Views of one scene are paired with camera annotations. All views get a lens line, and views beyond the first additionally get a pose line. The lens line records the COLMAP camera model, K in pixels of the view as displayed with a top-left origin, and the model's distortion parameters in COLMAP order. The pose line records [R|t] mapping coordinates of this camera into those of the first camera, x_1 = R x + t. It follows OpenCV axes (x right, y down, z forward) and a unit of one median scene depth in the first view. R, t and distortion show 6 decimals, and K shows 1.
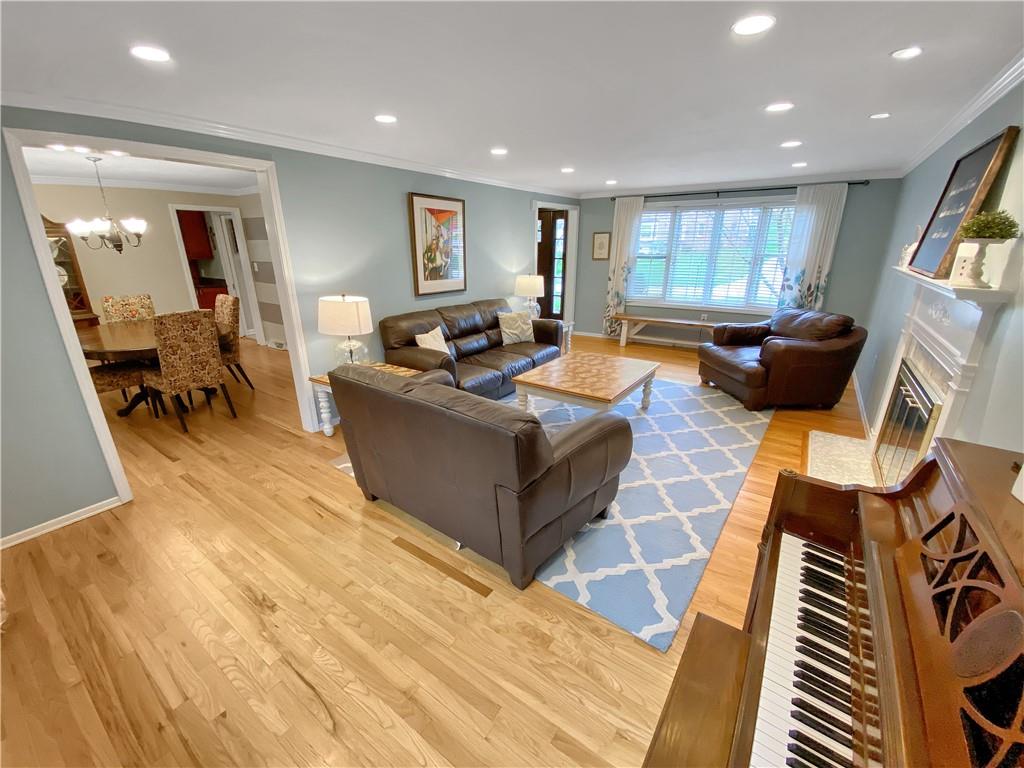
lens RADIAL K [[415.9, 0, 511.3], [0, 415.9, 385.0], [0, 0, 1]] dist [0.031835, -0.025066]
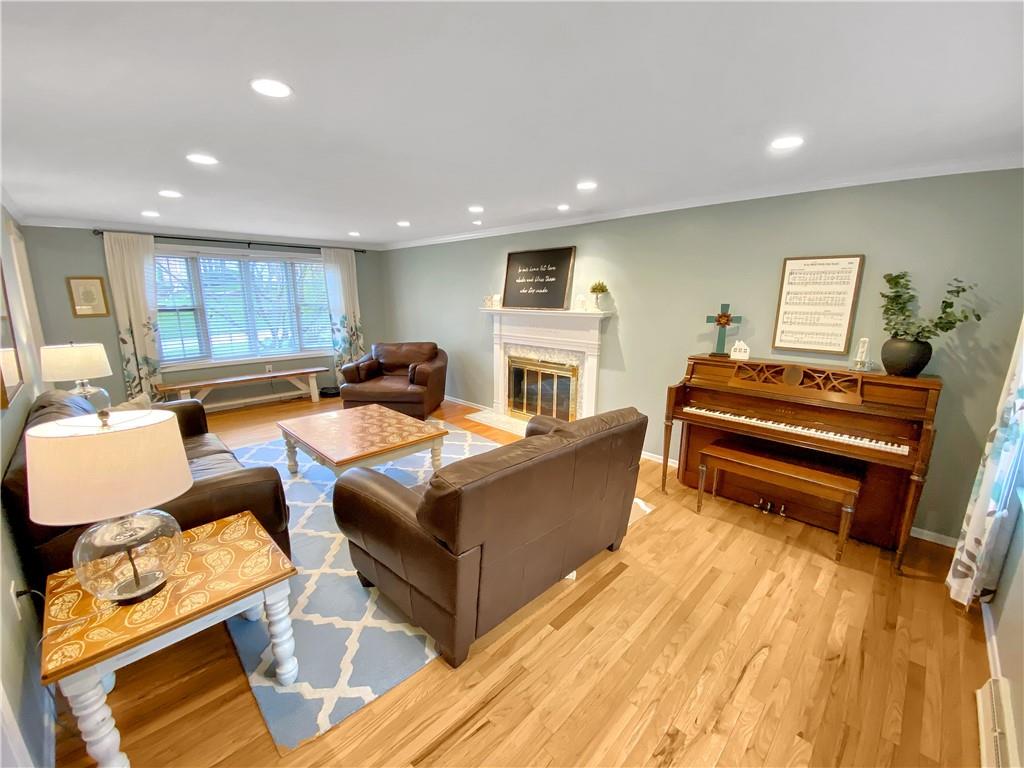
lens RADIAL K [[415.9, 0, 511.3], [0, 415.9, 385.0], [0, 0, 1]] dist [0.031835, -0.025066]
pose [[0.163144, -0.207731, 0.964485, -0.546675], [0.316331, 0.936985, 0.148300, -0.133791], [-0.934515, 0.280902, 0.218576, 0.406050]]
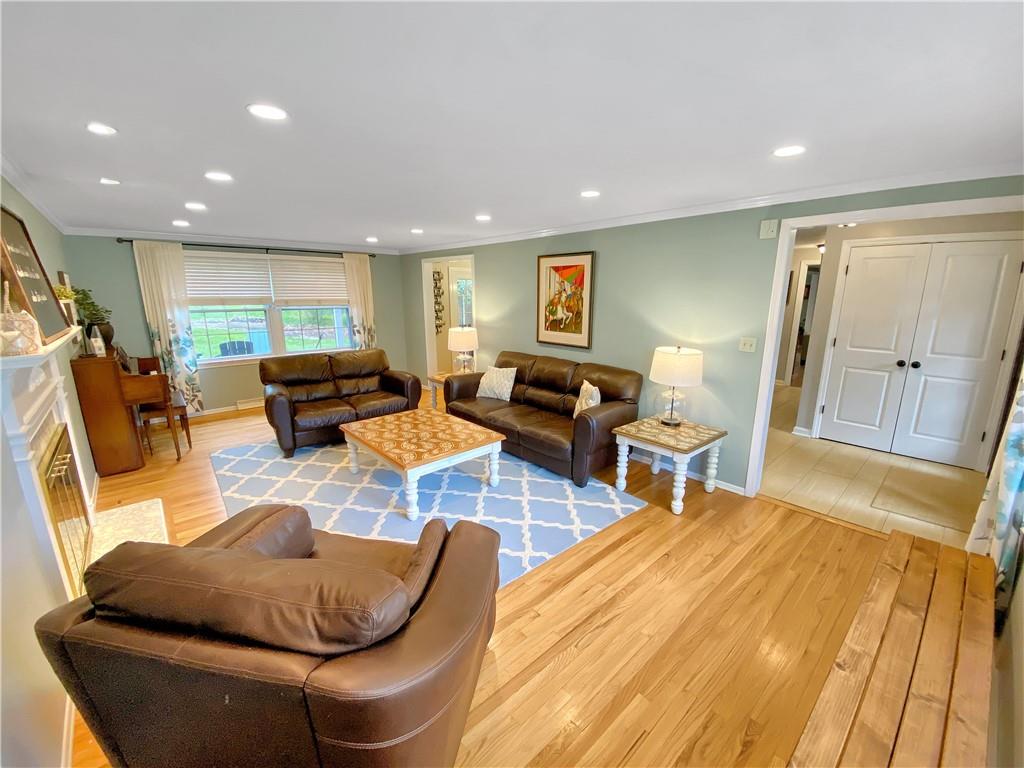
lens RADIAL K [[415.9, 0, 511.3], [0, 415.9, 385.0], [0, 0, 1]] dist [0.031835, -0.025066]
pose [[-0.222341, 0.218080, -0.950266, 0.895317], [-0.308323, 0.908915, 0.280731, -0.403034], [0.924933, 0.355407, -0.134850, 1.125900]]
